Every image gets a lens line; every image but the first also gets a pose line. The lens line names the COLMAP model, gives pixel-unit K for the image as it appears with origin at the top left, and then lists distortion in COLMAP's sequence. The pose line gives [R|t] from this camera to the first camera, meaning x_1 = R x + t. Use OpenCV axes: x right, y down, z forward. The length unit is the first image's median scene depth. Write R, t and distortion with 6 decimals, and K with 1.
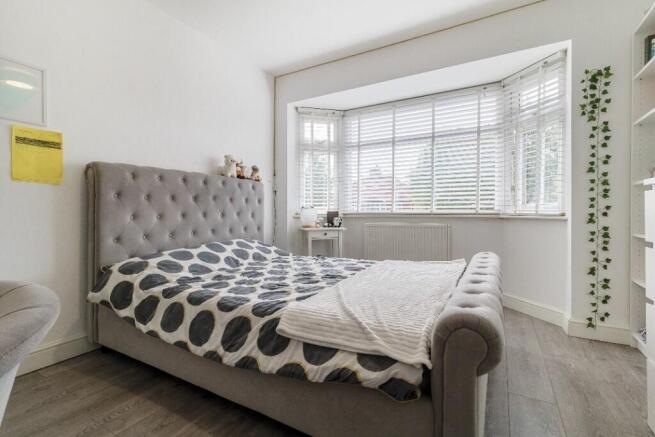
lens RADIAL K [[299.9, 0, 323.5], [0, 299.9, 215.8], [0, 0, 1]] dist [0.000205, 0.000502]
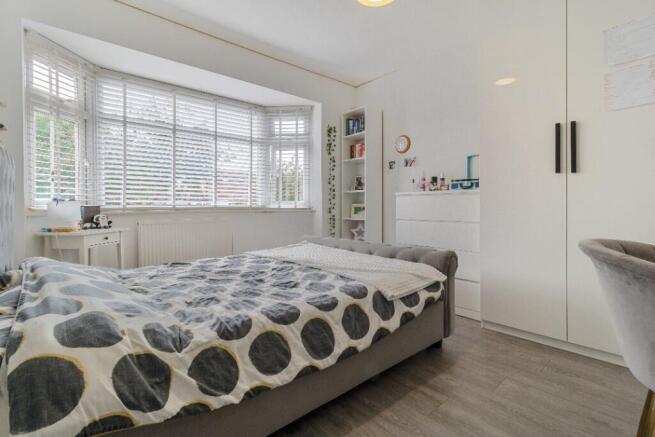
lens RADIAL K [[299.9, 0, 324.4], [0, 299.9, 212.8], [0, 0, 1]] dist [0.000205, 0.000502]
pose [[0.340230, -0.019159, 0.940147, -0.777784], [0.013966, 0.999785, 0.015320, -0.004697], [-0.940239, 0.007918, 0.340424, 0.436753]]
